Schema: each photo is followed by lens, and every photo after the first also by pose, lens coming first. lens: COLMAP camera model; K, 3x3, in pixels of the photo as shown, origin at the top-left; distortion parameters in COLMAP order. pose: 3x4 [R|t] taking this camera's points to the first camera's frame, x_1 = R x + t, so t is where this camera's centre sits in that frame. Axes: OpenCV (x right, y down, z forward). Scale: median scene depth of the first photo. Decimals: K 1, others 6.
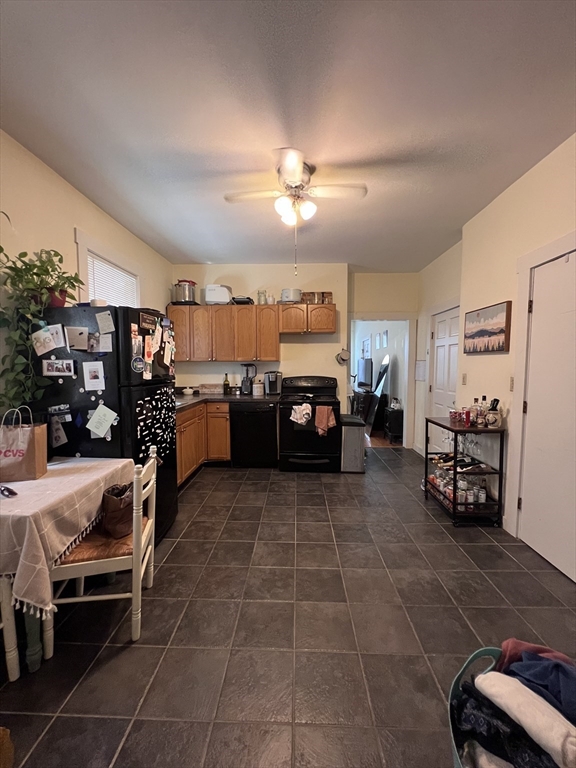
lens RADIAL K [[309.1, 0, 288.1], [0, 309.1, 385.9], [0, 0, 1]] dist [-0.005061, 0.001755]
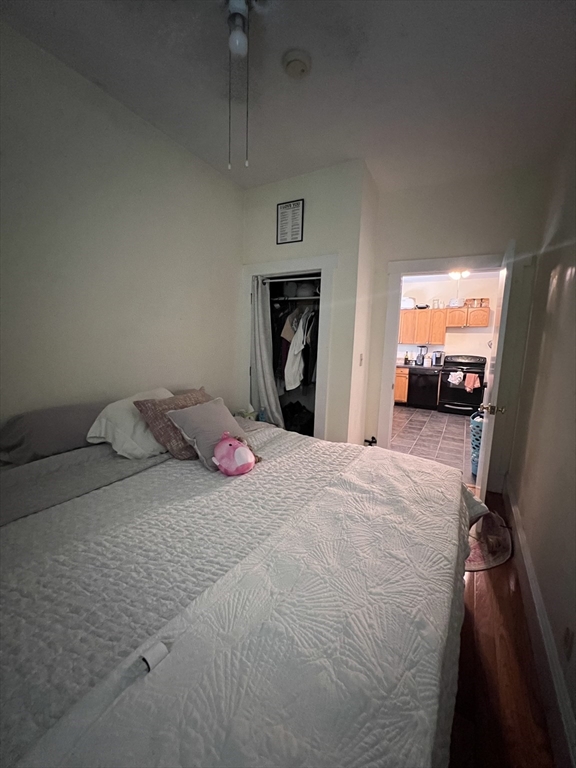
lens RADIAL K [[307.3, 0, 288.2], [0, 307.3, 383.0], [0, 0, 1]] dist [-0.000661, -0.000133]
pose [[0.878009, 0.087302, -0.470616, 0.031625], [-0.059846, 0.995533, 0.073026, 0.053158], [0.474889, -0.035953, 0.879311, -0.861592]]
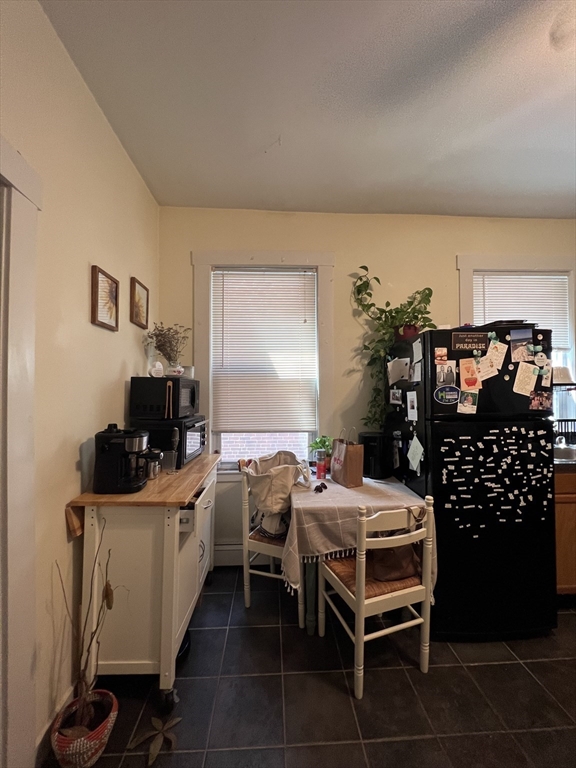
lens RADIAL K [[309.1, 0, 287.6], [0, 309.1, 385.3], [0, 0, 1]] dist [-0.005061, 0.001755]
pose [[0.083886, -0.014003, -0.996377, 0.168885], [-0.058949, 0.998080, -0.018990, -0.029117], [0.994730, 0.060329, 0.082899, 0.270158]]
